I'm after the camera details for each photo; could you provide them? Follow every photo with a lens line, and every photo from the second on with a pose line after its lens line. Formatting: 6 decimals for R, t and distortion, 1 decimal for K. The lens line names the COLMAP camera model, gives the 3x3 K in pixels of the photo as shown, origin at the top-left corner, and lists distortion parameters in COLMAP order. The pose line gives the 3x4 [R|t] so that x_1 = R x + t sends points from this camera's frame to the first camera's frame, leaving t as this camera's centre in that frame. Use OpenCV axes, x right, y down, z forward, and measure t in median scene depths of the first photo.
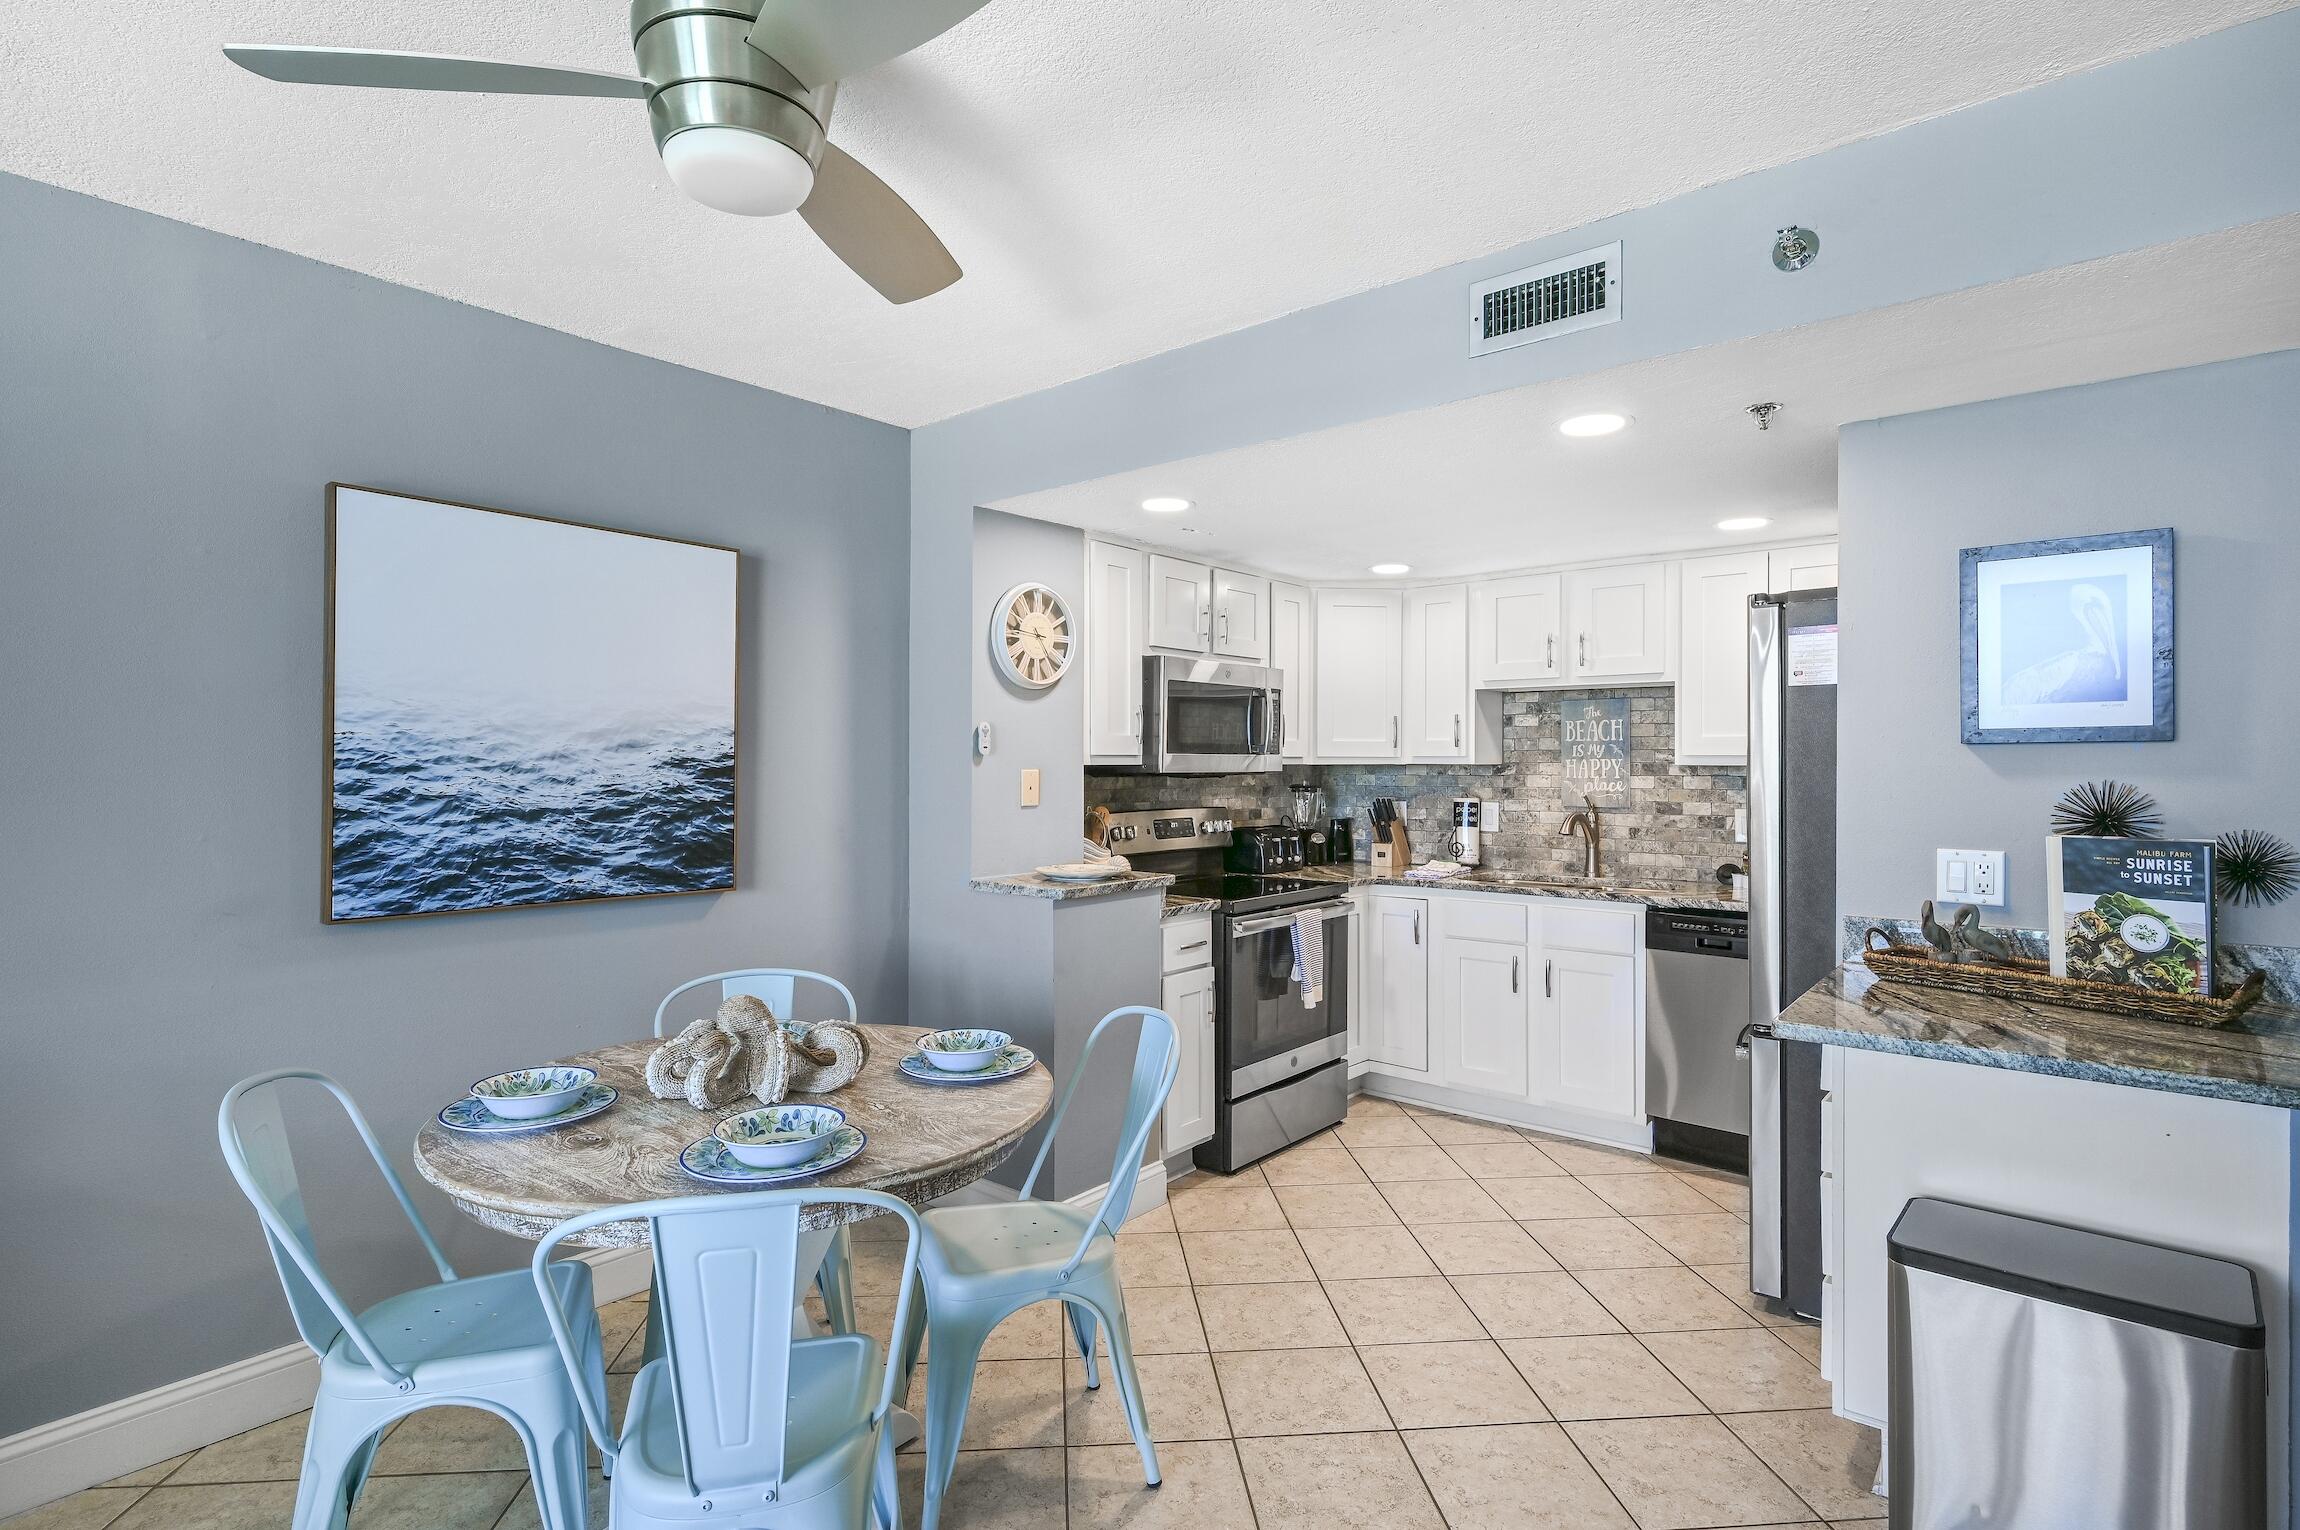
lens RADIAL K [[1113.2, 0, 1150.0], [0, 1113.2, 765.0], [0, 0, 1]] dist [-0.002082, -0.000042]
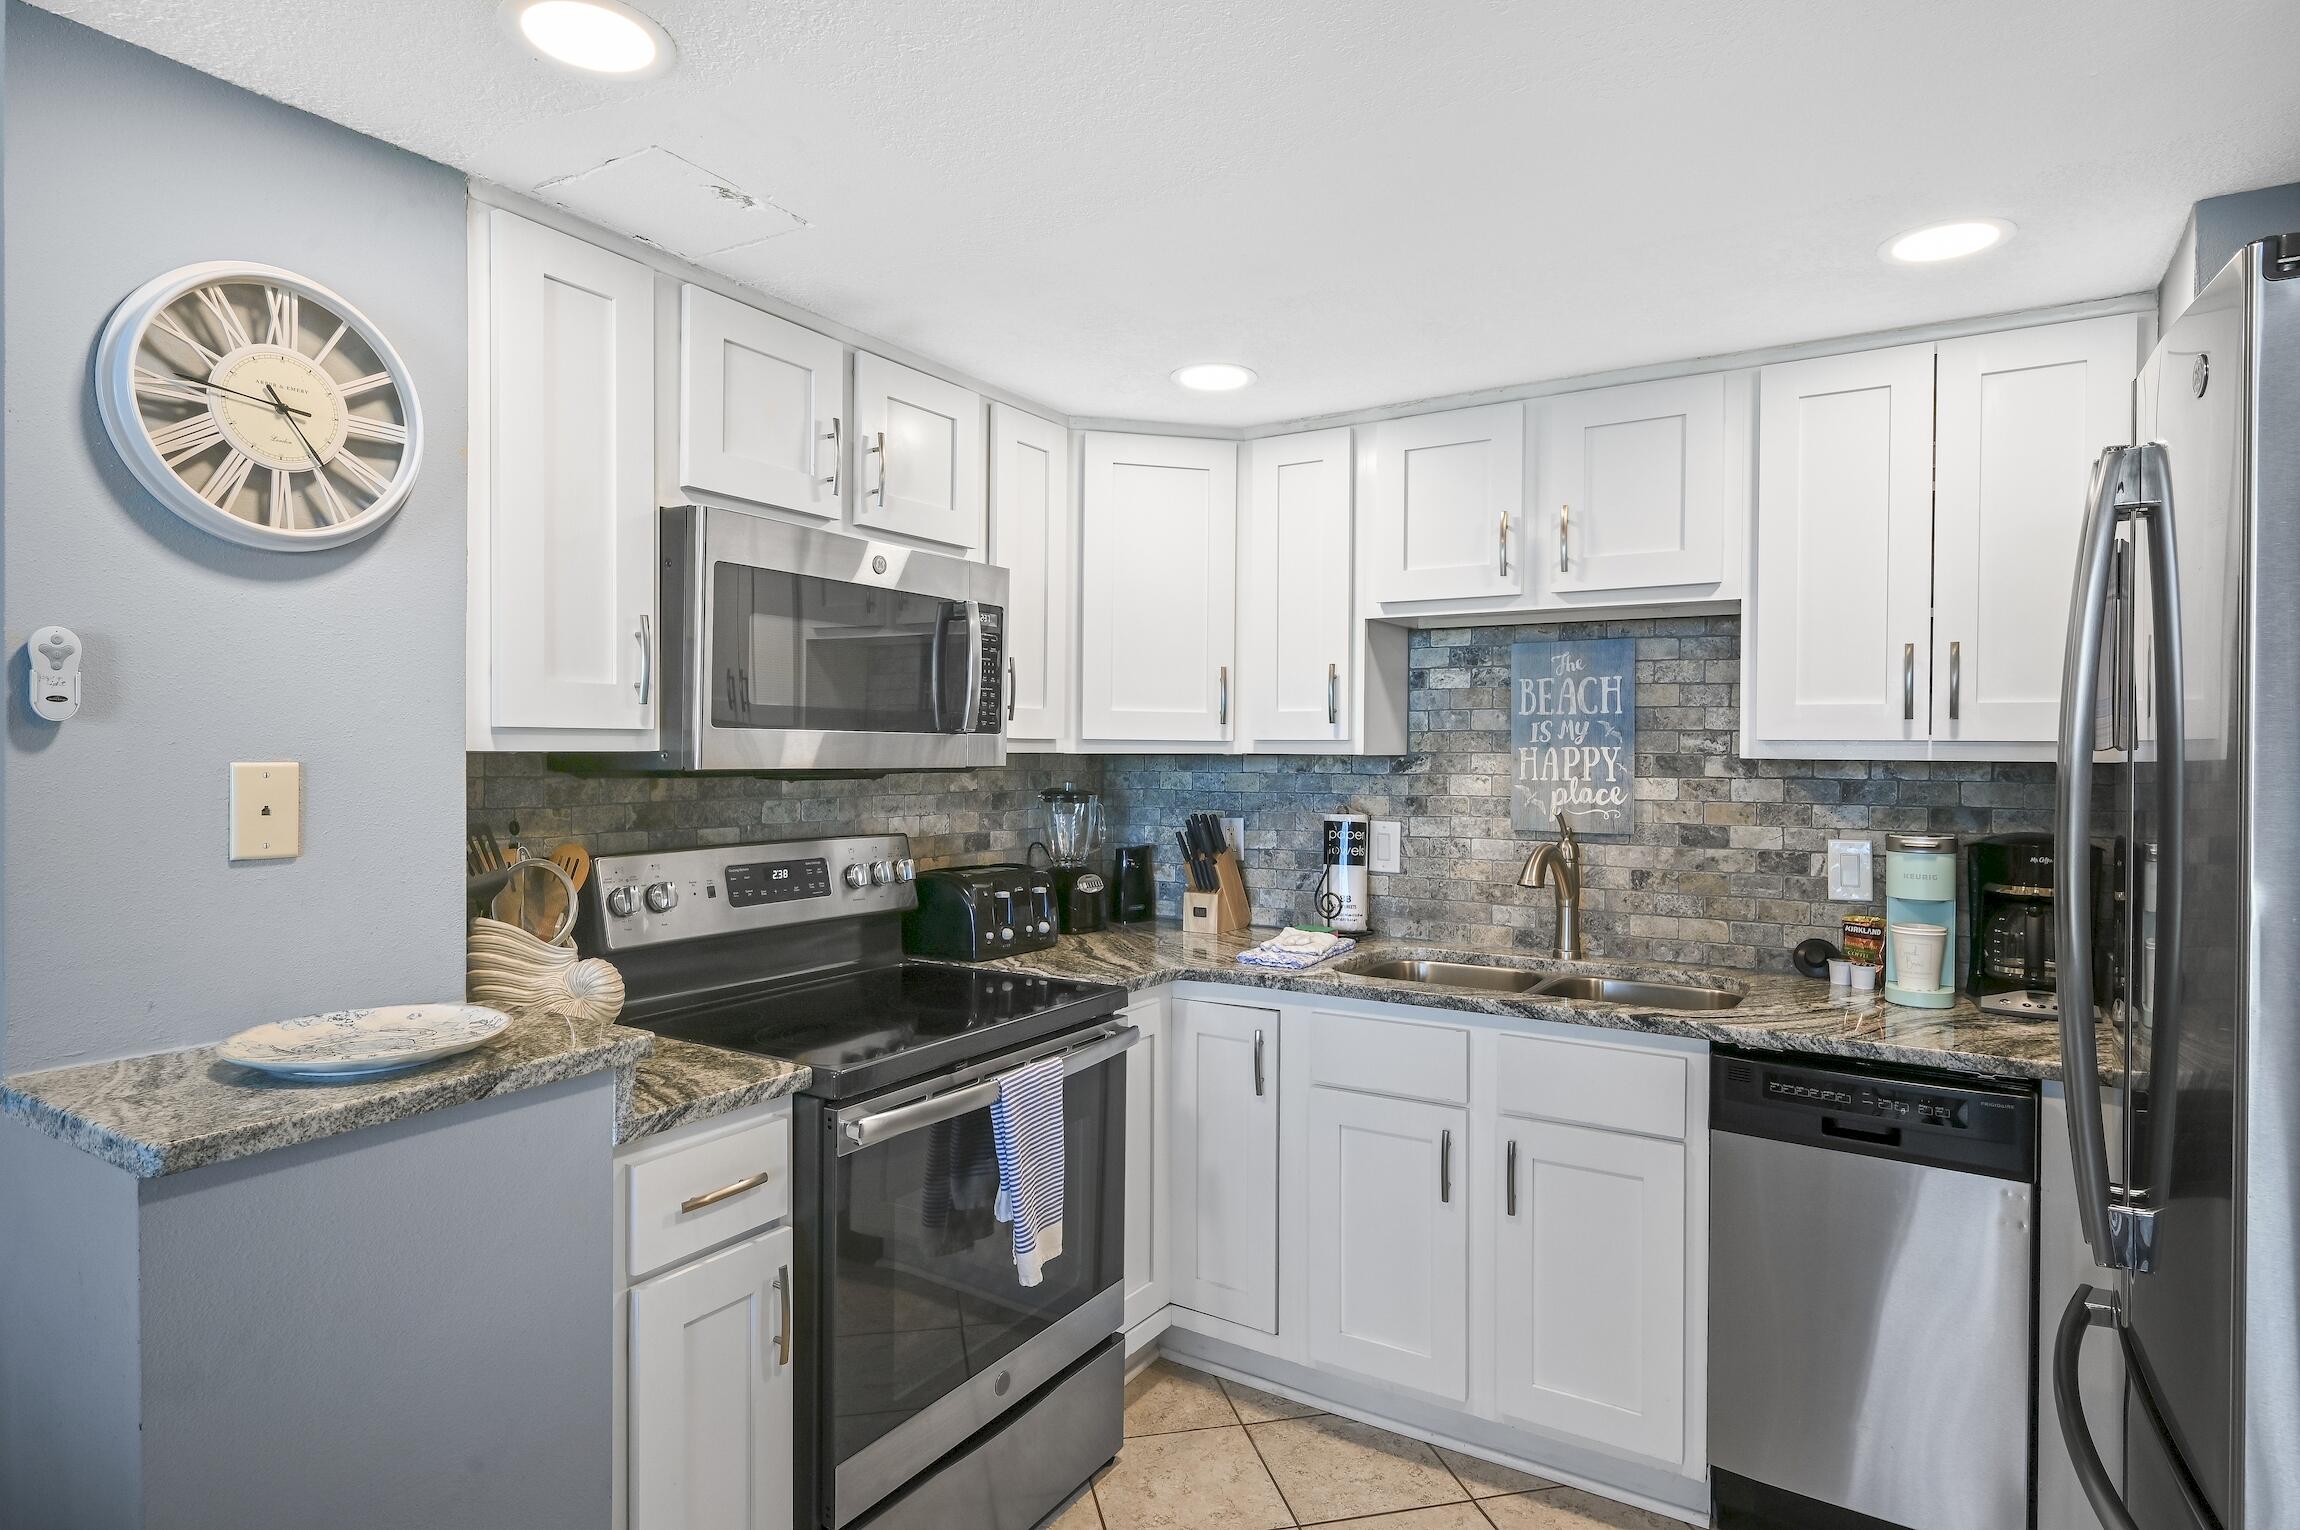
lens RADIAL K [[1236.1, 0, 1150.0], [0, 1236.1, 765.0], [0, 0, 1]] dist [0.001869, 0.000189]
pose [[0.989550, 0.004445, 0.144122, 0.101016], [-0.005652, 0.999952, 0.007966, 0.000079], [-0.144080, -0.008697, 0.989528, 0.418577]]
